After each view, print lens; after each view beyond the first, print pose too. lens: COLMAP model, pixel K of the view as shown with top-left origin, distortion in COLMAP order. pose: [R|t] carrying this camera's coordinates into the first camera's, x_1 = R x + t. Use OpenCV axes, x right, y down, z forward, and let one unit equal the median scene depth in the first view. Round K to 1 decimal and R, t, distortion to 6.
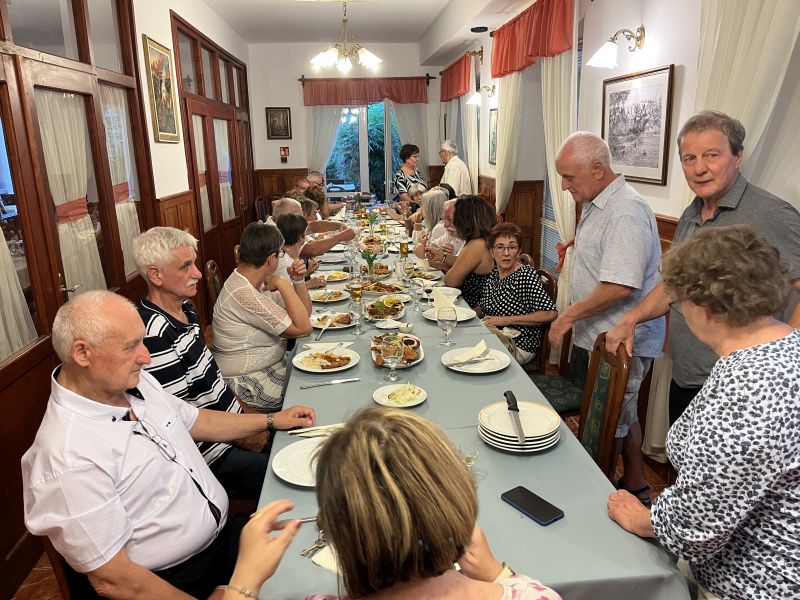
lens RADIAL K [[604.5, 0, 398.6], [0, 604.5, 297.1], [0, 0, 1]] dist [-0.003226, -0.025293]
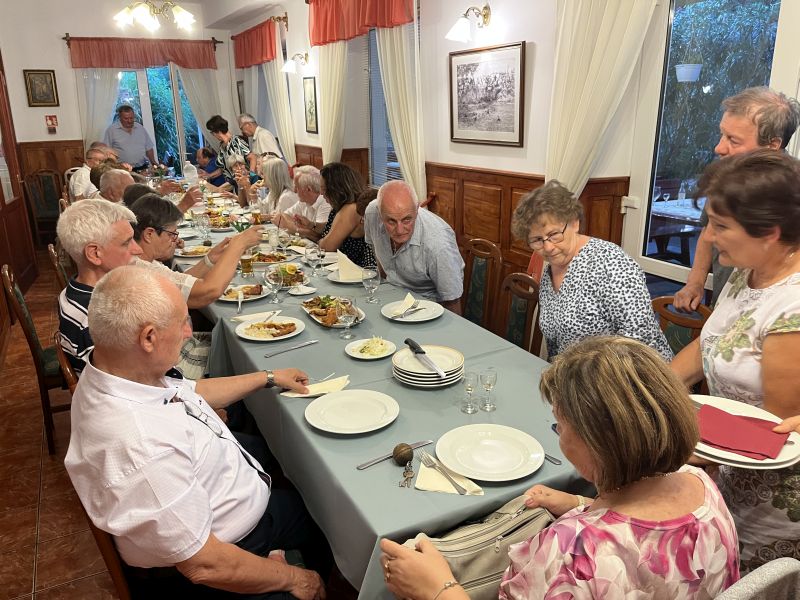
lens RADIAL K [[604.5, 0, 403.0], [0, 604.5, 301.6], [0, 0, 1]] dist [-0.003226, -0.025293]
pose [[0.918781, -0.109603, 0.379249, -0.229484], [0.090237, 0.993560, 0.068529, 0.009329], [-0.384317, -0.028741, 0.922754, 0.004968]]
